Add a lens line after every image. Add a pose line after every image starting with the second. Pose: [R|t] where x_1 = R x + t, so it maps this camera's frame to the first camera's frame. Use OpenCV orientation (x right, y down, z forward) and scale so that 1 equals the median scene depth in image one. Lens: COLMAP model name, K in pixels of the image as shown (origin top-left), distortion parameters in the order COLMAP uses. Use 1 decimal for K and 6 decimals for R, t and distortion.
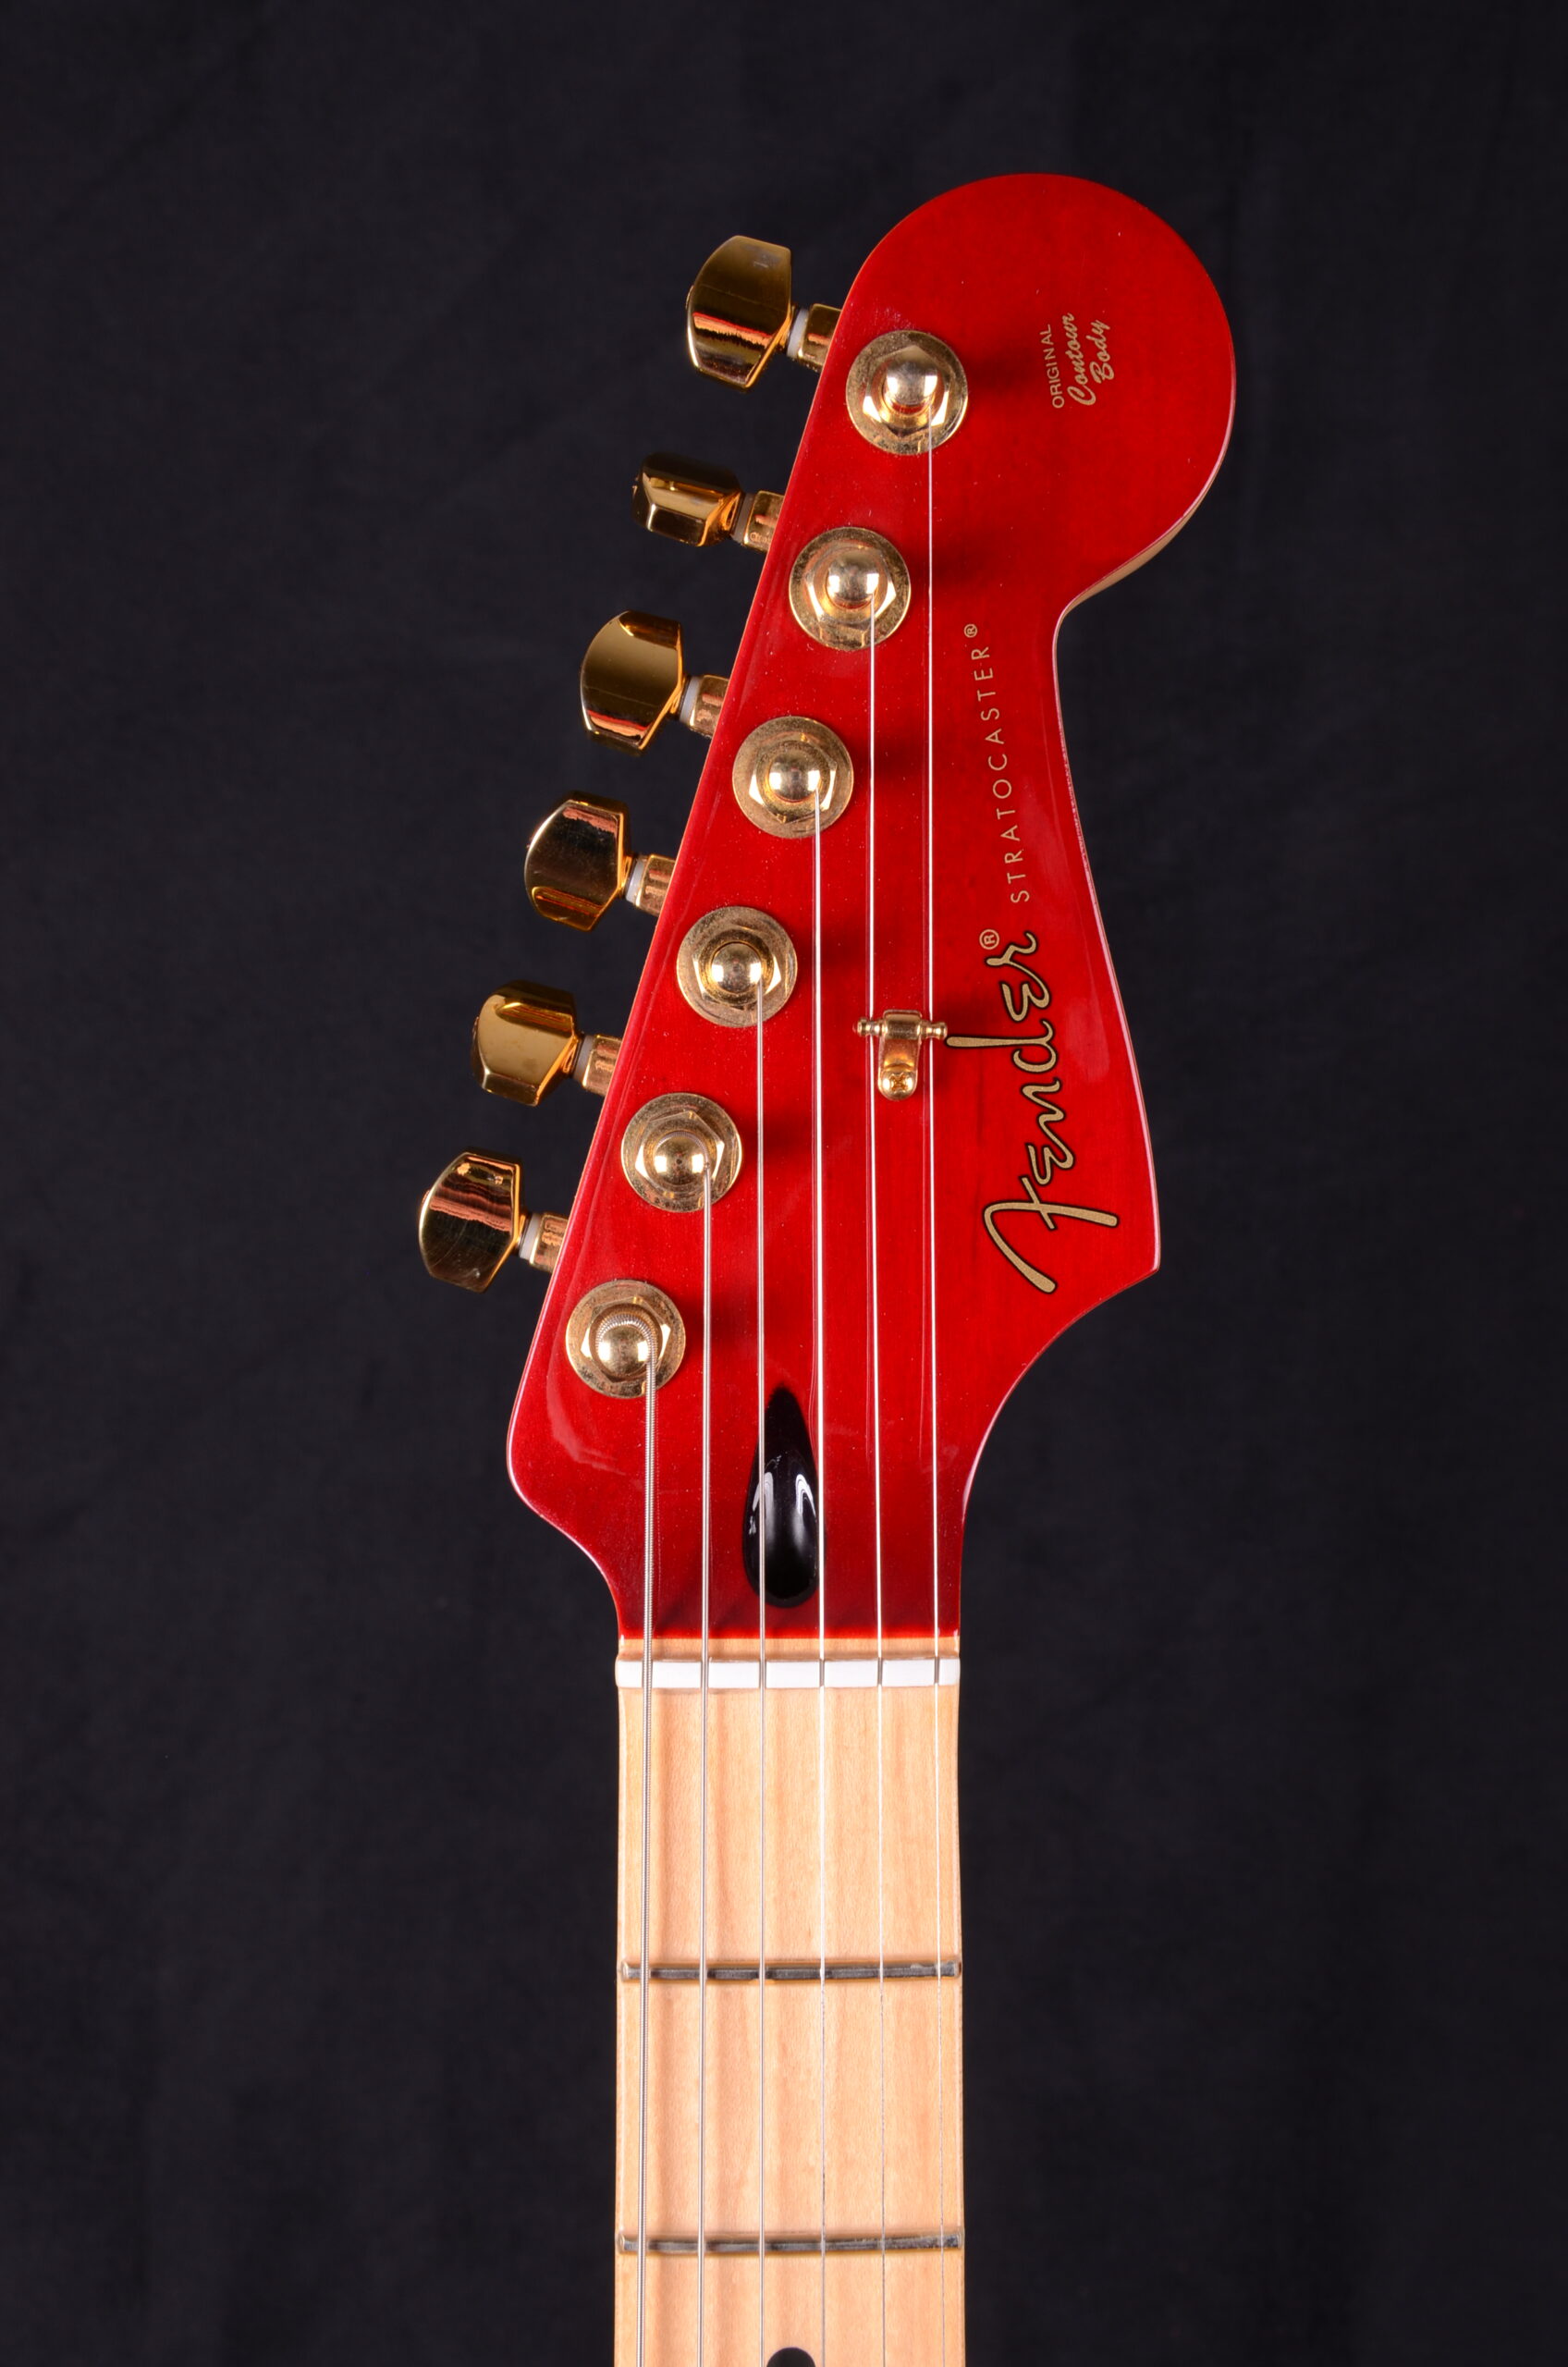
lens RADIAL K [[2972.3, 0, 786.5], [0, 2972.3, 1194.0], [0, 0, 1]] dist [0.065882, 0.000000]
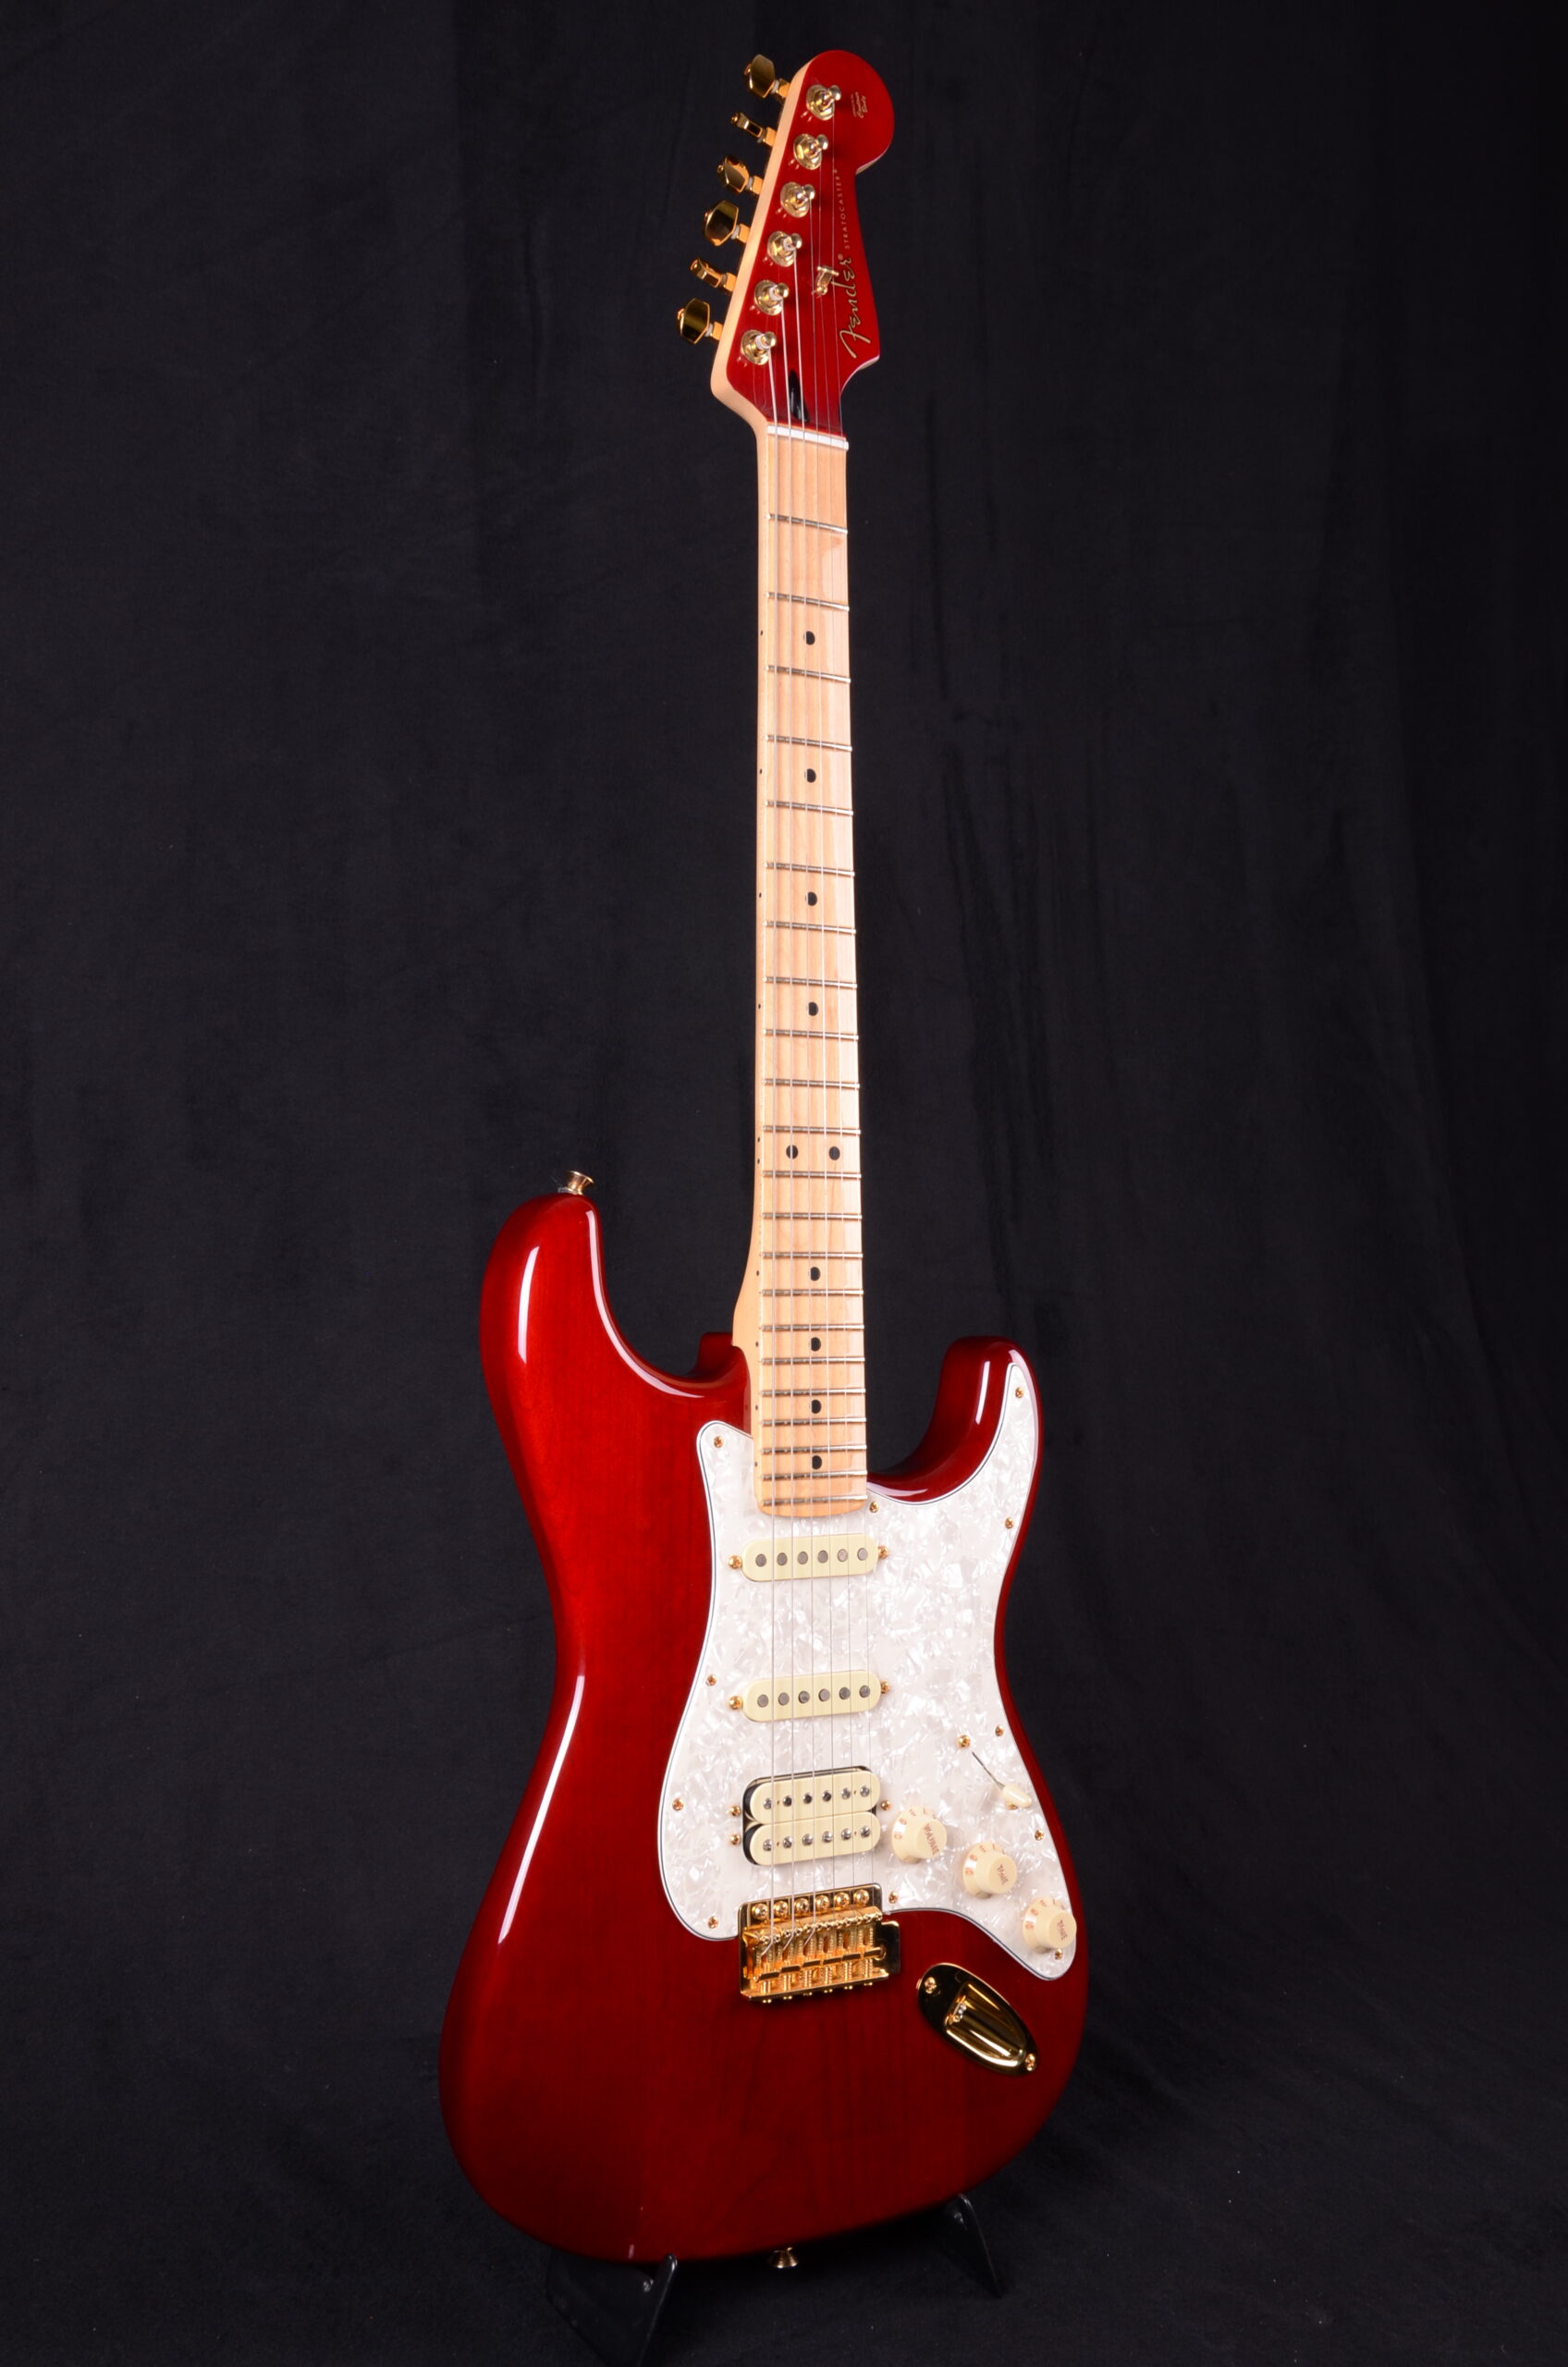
lens RADIAL K [[2632.1, 0, 803.2], [0, 2632.1, 1204.5], [0, 0, 1]] dist [0.035927, 0.000000]
pose [[0.849410, 0.016388, 0.527480, -1.573488], [0.044153, 0.993807, -0.101975, 1.323276], [-0.525884, 0.109909, 0.843425, -1.481177]]
